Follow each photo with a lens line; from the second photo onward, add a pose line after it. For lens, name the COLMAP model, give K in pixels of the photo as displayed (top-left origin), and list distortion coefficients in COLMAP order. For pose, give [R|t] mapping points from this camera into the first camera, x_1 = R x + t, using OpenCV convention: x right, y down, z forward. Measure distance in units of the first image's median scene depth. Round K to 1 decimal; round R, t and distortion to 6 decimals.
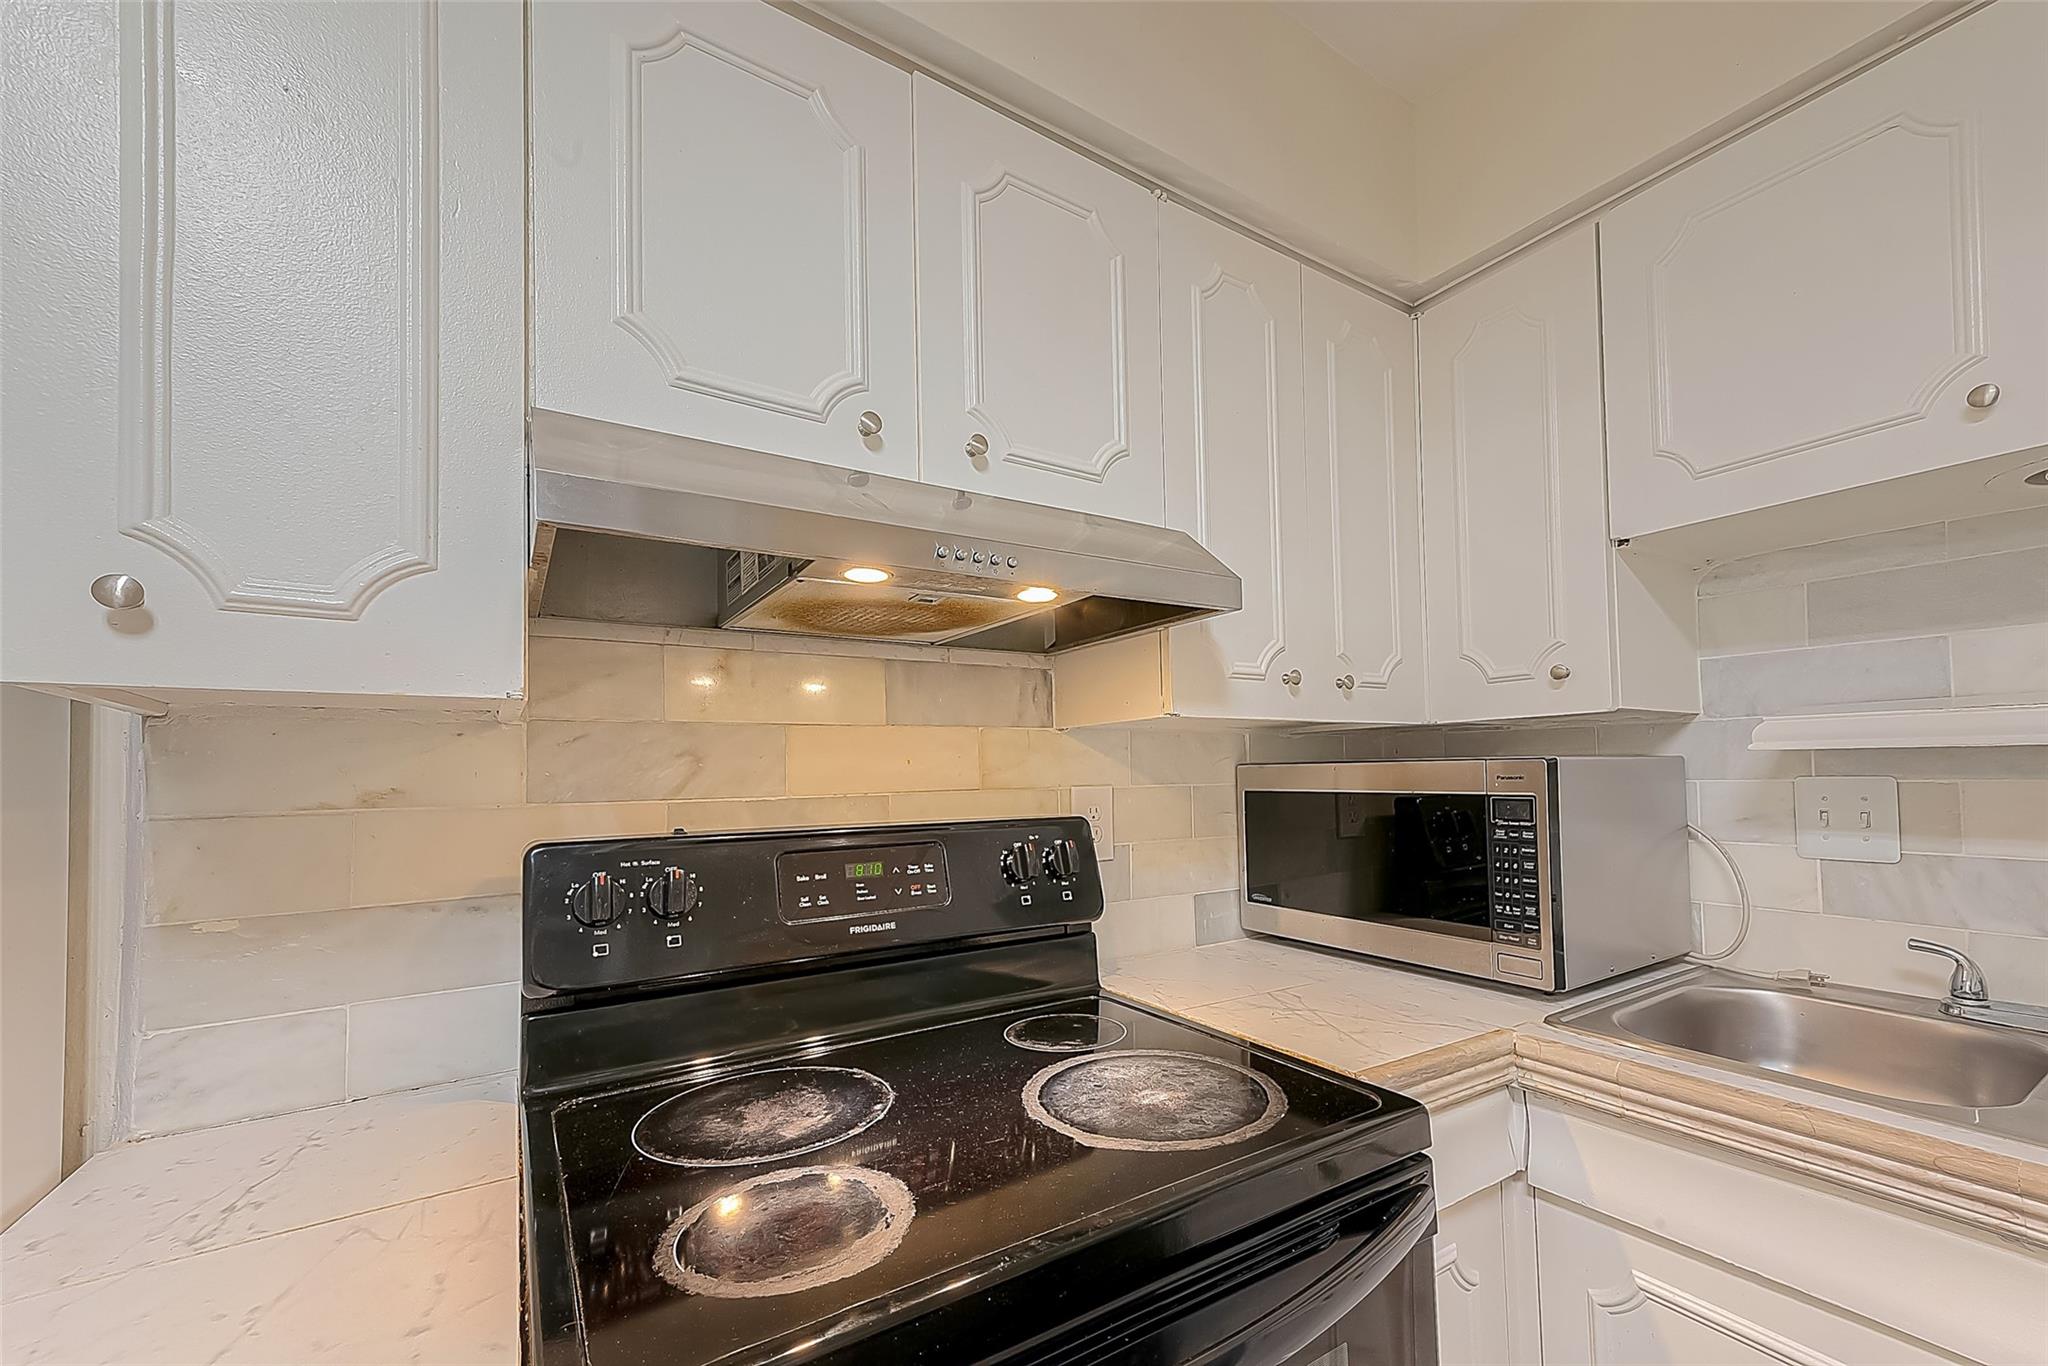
lens RADIAL K [[837.2, 0, 1075.6], [0, 837.2, 745.2], [0, 0, 1]] dist [0.022548, -0.000832]
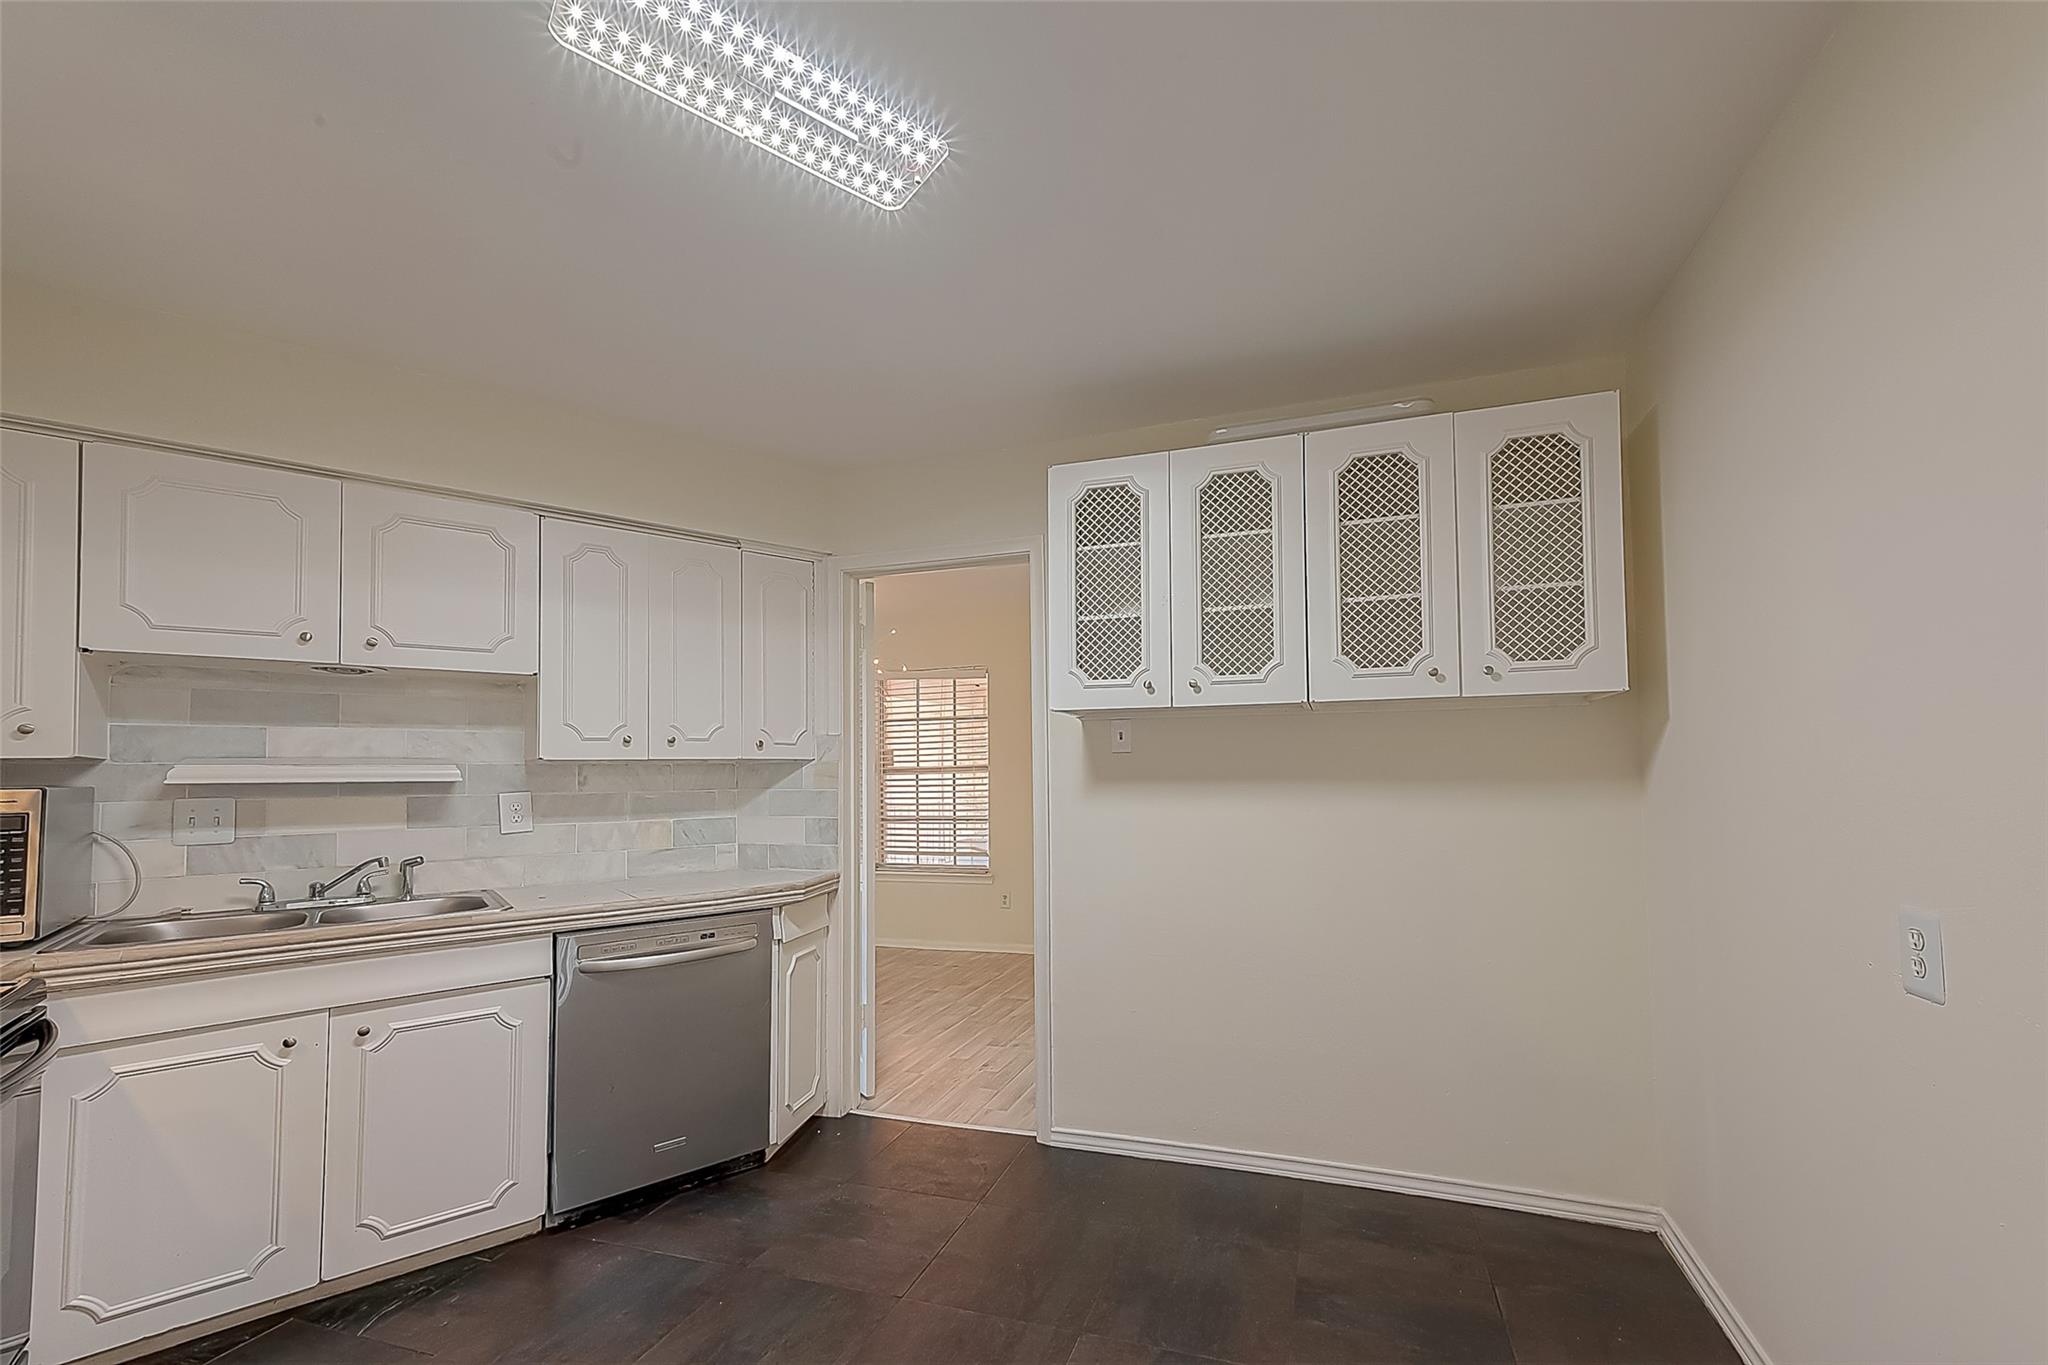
lens RADIAL K [[837.2, 0, 1075.6], [0, 837.2, 744.7], [0, 0, 1]] dist [0.022548, -0.000832]
pose [[-0.096289, 0.052711, 0.993957, -1.165486], [-0.016161, 0.998382, -0.054512, -0.008302], [-0.995222, -0.021312, -0.095281, -0.713804]]
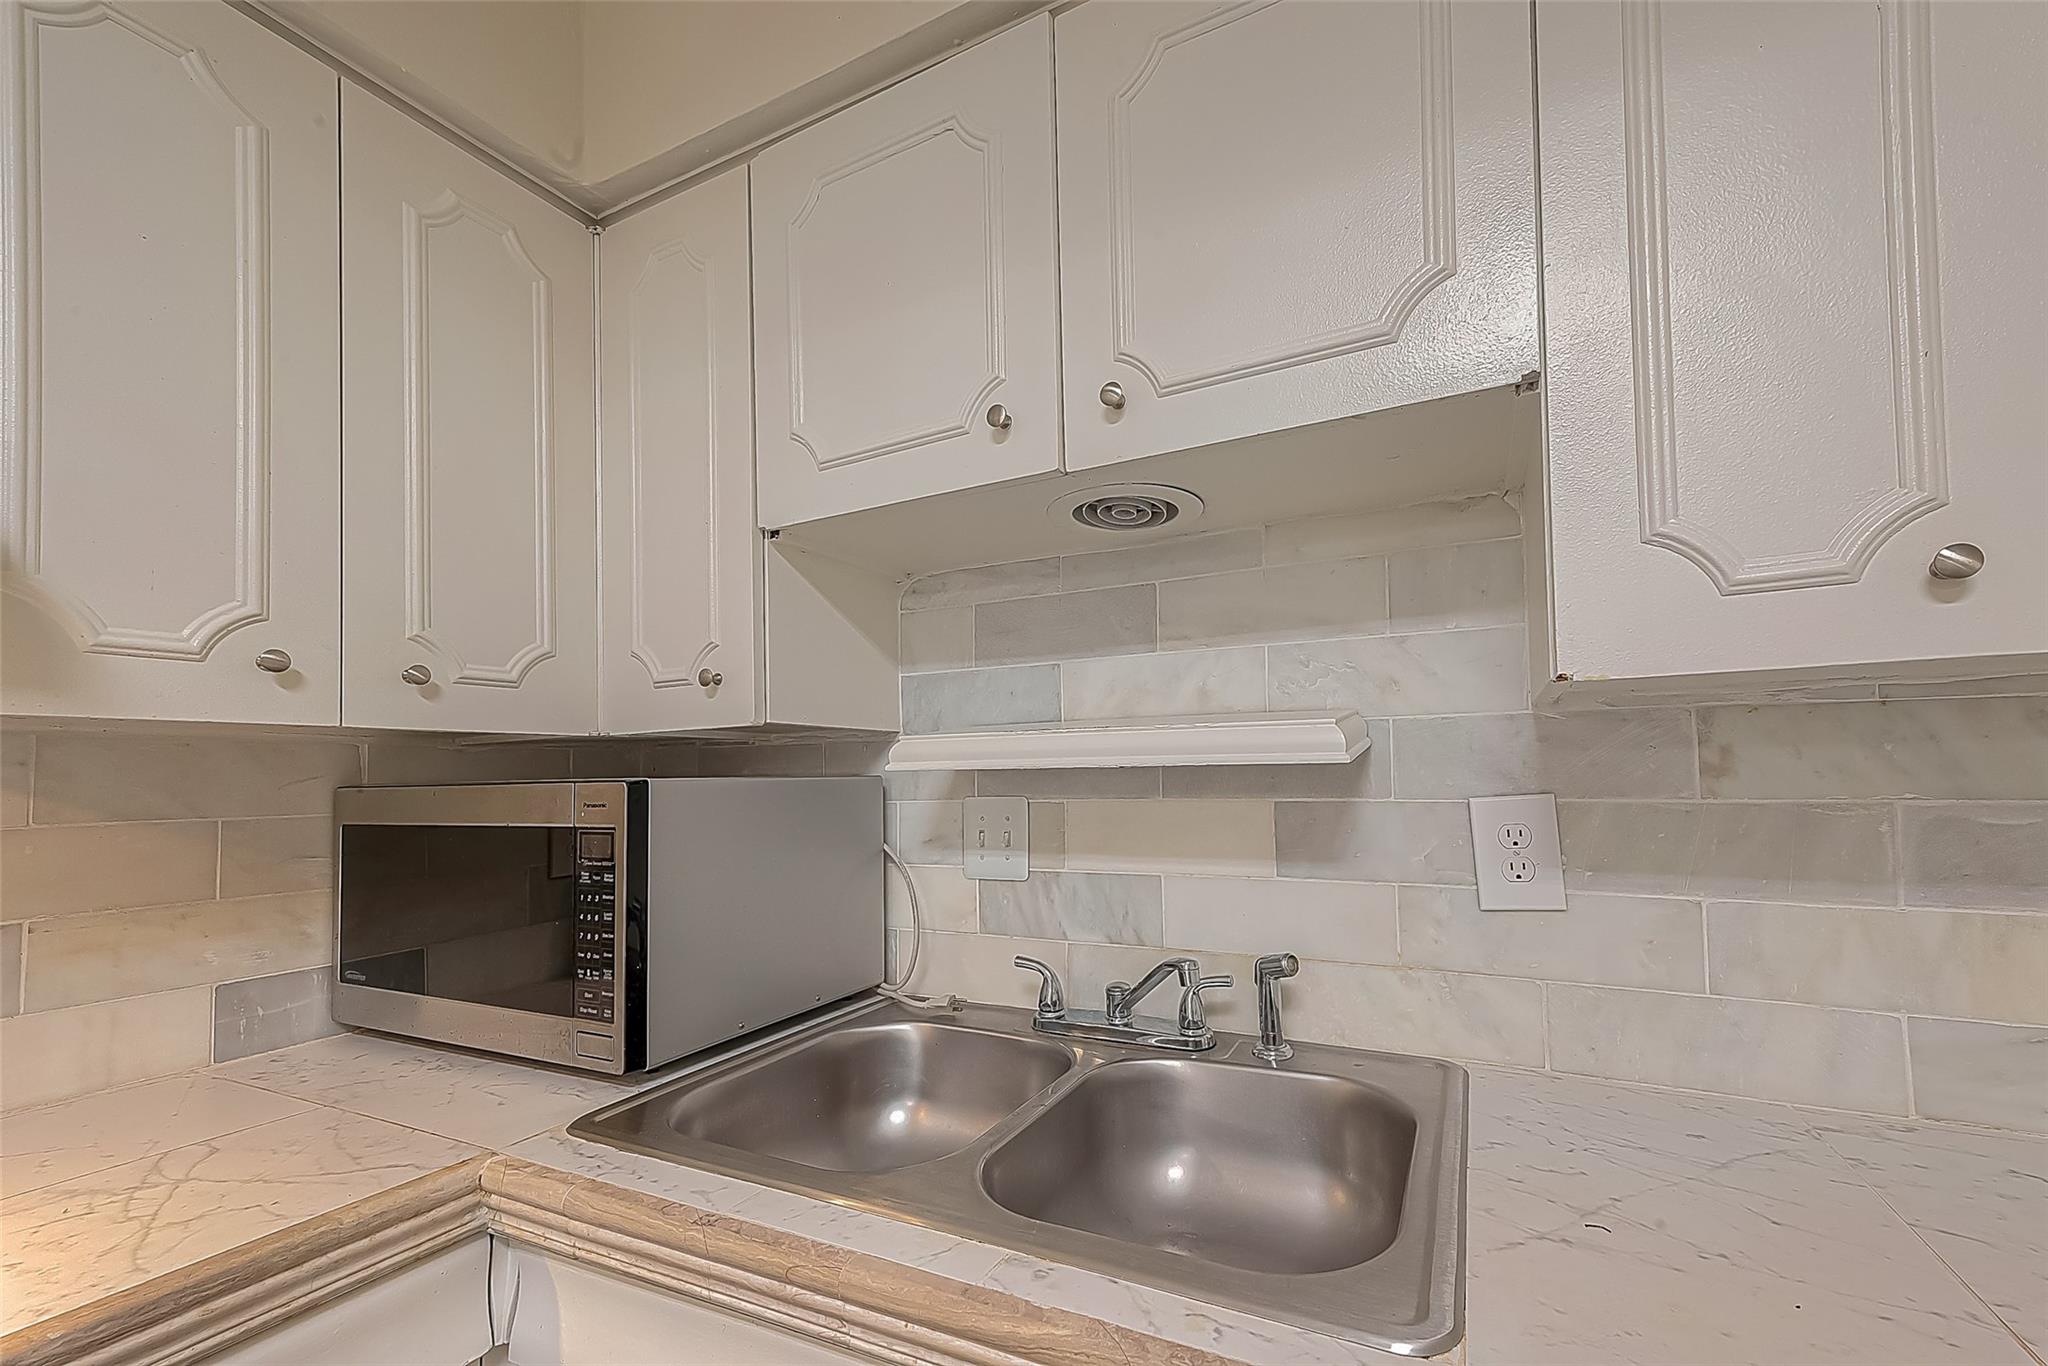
lens RADIAL K [[837.2, 0, 1075.6], [0, 837.2, 745.2], [0, 0, 1]] dist [0.022548, -0.000832]
pose [[0.864425, 0.018147, 0.502434, 0.507924], [-0.010102, 0.999774, -0.018730, -0.007328], [-0.502660, 0.011115, 0.864413, 0.092773]]
